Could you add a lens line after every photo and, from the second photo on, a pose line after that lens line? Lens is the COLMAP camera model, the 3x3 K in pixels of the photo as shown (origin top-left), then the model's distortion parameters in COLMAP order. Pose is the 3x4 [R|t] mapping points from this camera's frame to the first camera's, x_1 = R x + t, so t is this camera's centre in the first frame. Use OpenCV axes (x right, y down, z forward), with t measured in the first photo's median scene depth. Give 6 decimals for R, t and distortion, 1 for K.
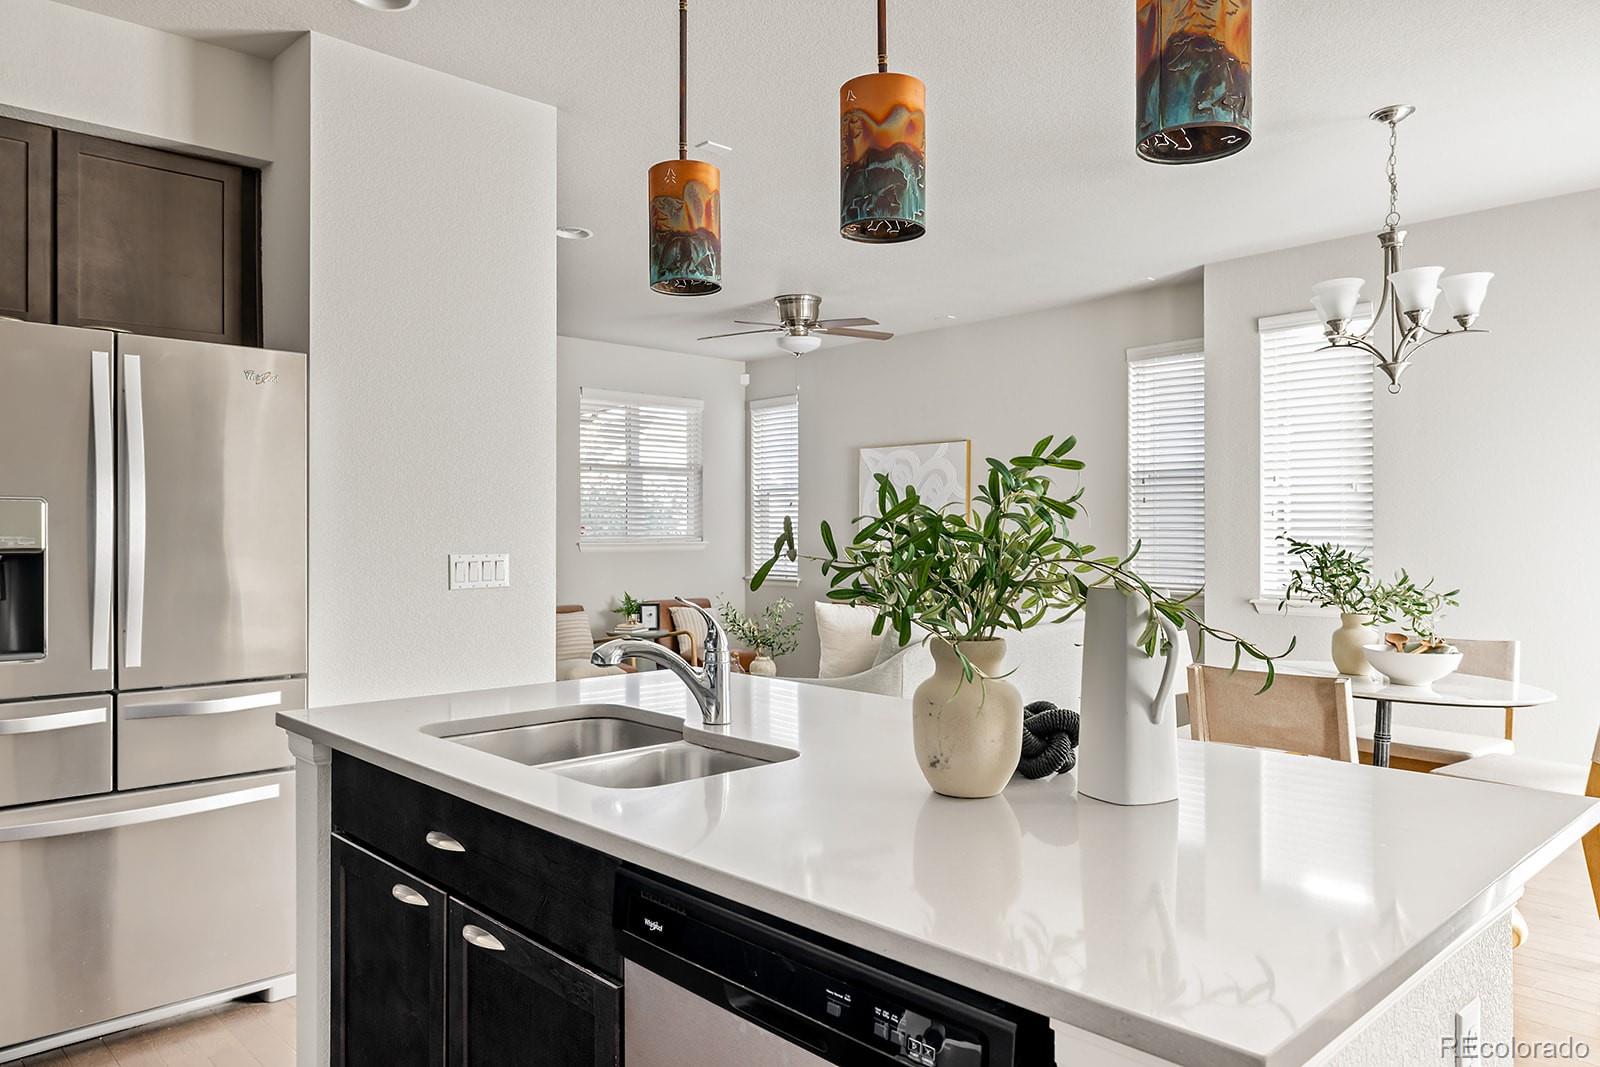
lens RADIAL K [[1095.0, 0, 805.5], [0, 1095.0, 527.0], [0, 0, 1]] dist [0.014824, -0.006464]
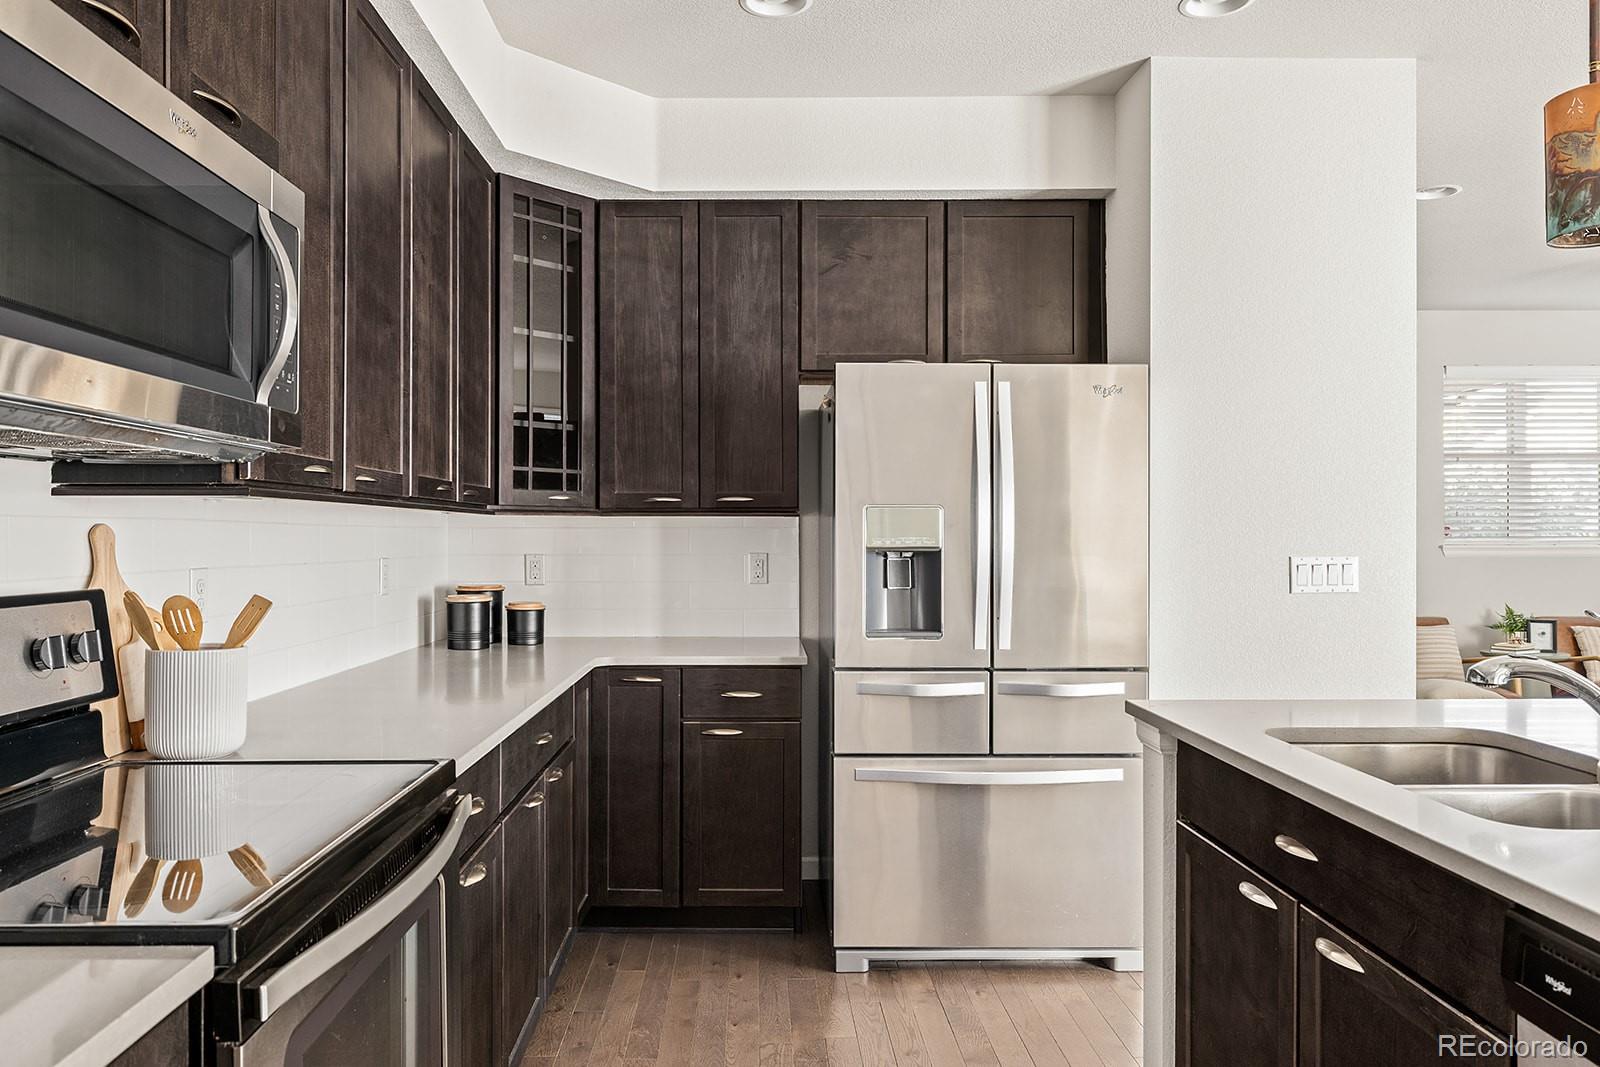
lens RADIAL K [[1095.0, 0, 767.7], [0, 1095.0, 532.4], [0, 0, 1]] dist [0.014824, -0.006464]
pose [[0.729394, -0.001172, -0.684093, 0.000819], [0.003926, 0.999989, 0.002474, -0.000435], [0.684082, -0.004490, 0.729391, -0.018346]]
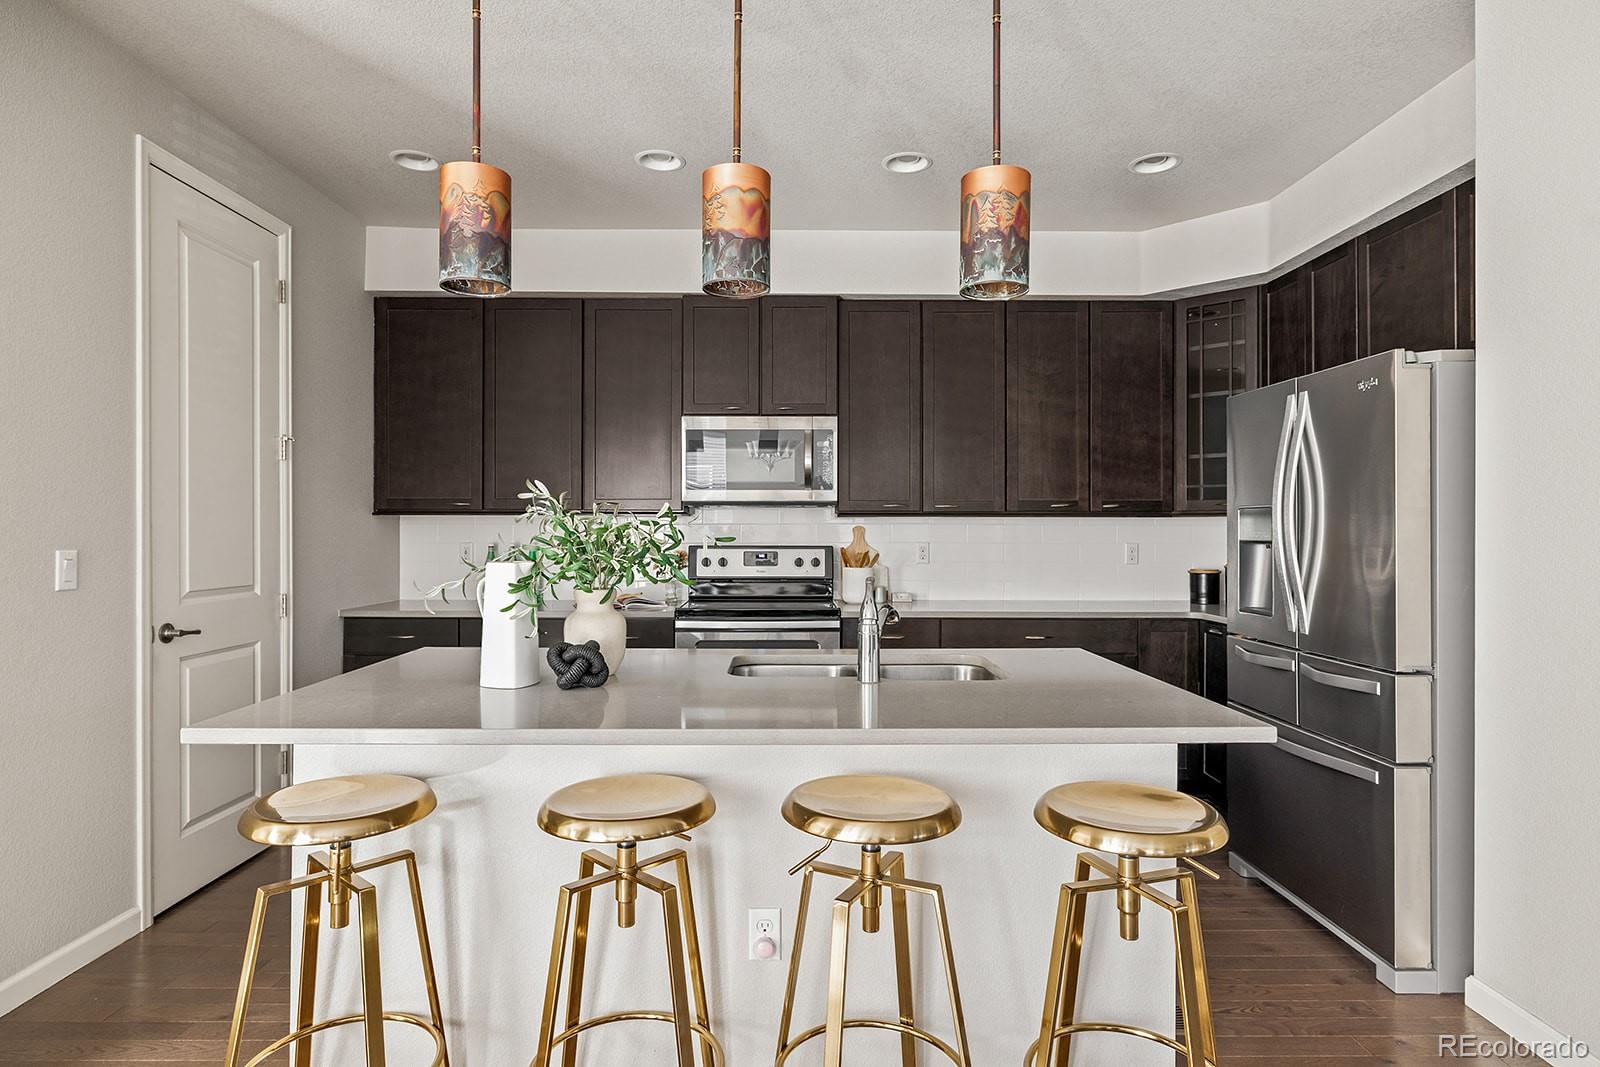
lens RADIAL K [[864.7, 0, 777.4], [0, 864.7, 532.7], [0, 0, 1]] dist [-0.003417, -0.000507]
pose [[-0.695618, 0.002554, -0.718407, 0.407698], [0.001690, 0.999997, 0.001919, 0.004103], [0.718410, 0.000121, -0.695620, 0.942735]]
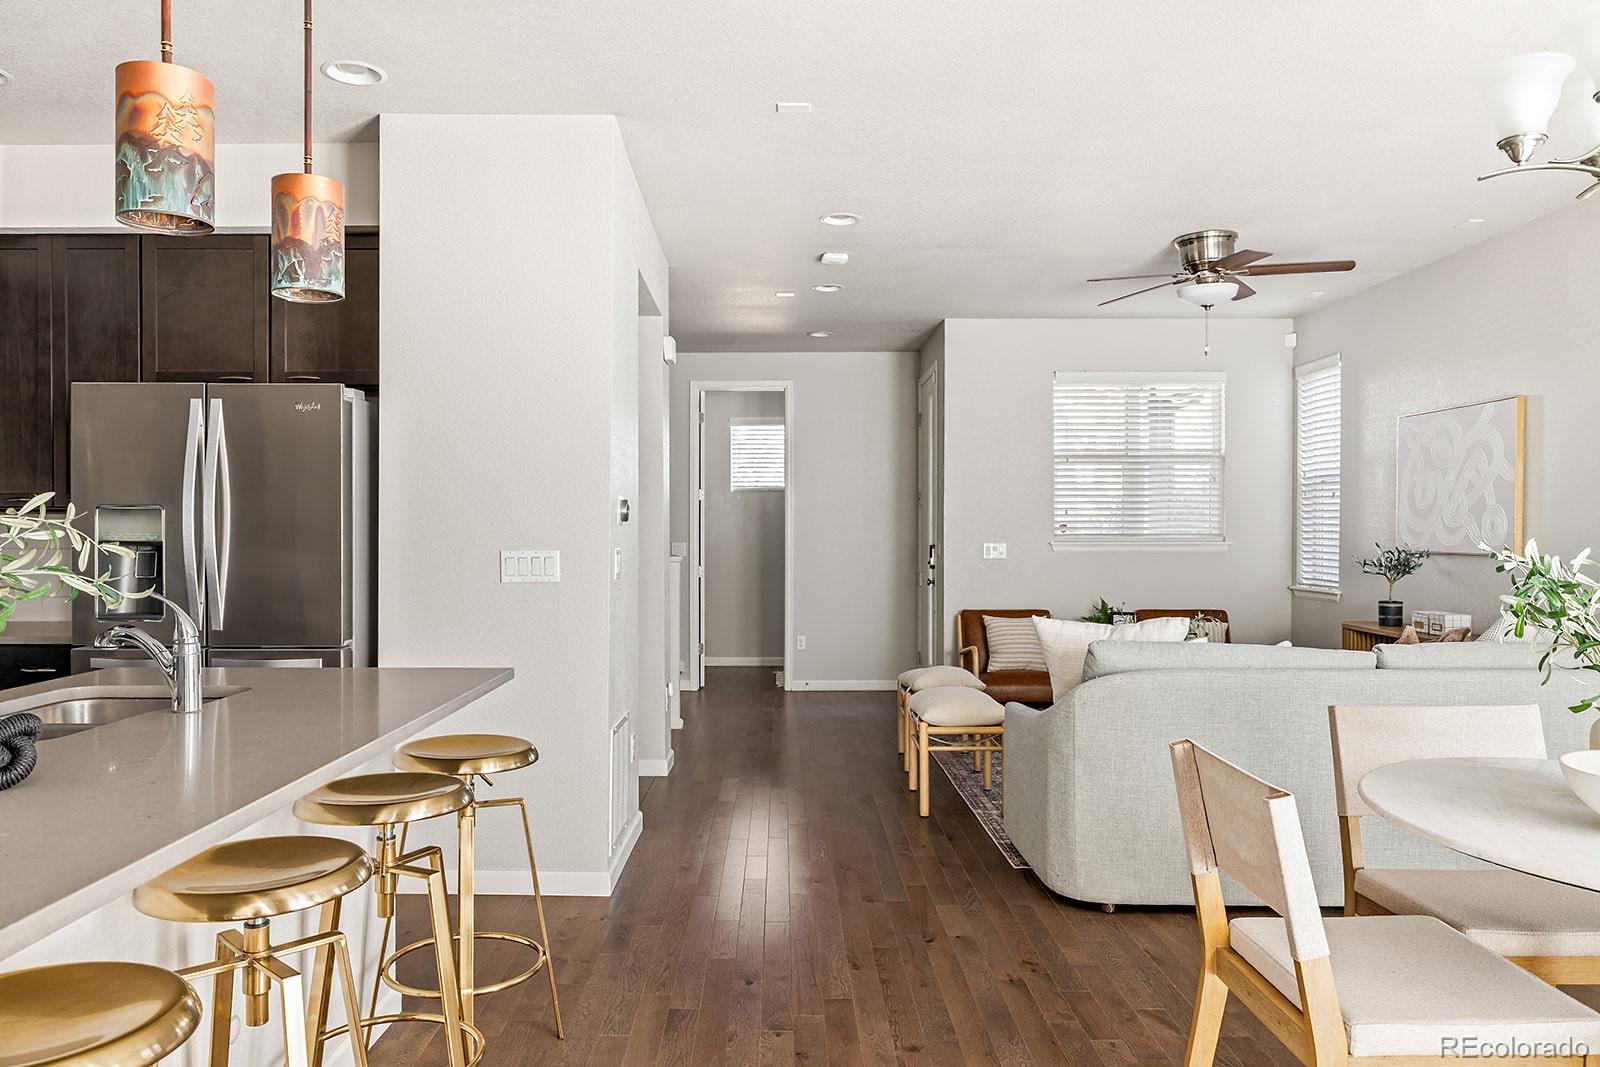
lens RADIAL K [[1128.9, 0, 769.5], [0, 1128.9, 542.2], [0, 0, 1]] dist [0.000493, 0.012814]
pose [[0.715482, 0.008813, -0.698575, 0.632638], [0.001873, 0.999893, 0.014532, 0.000418], [0.698629, -0.011706, 0.715389, 0.356167]]
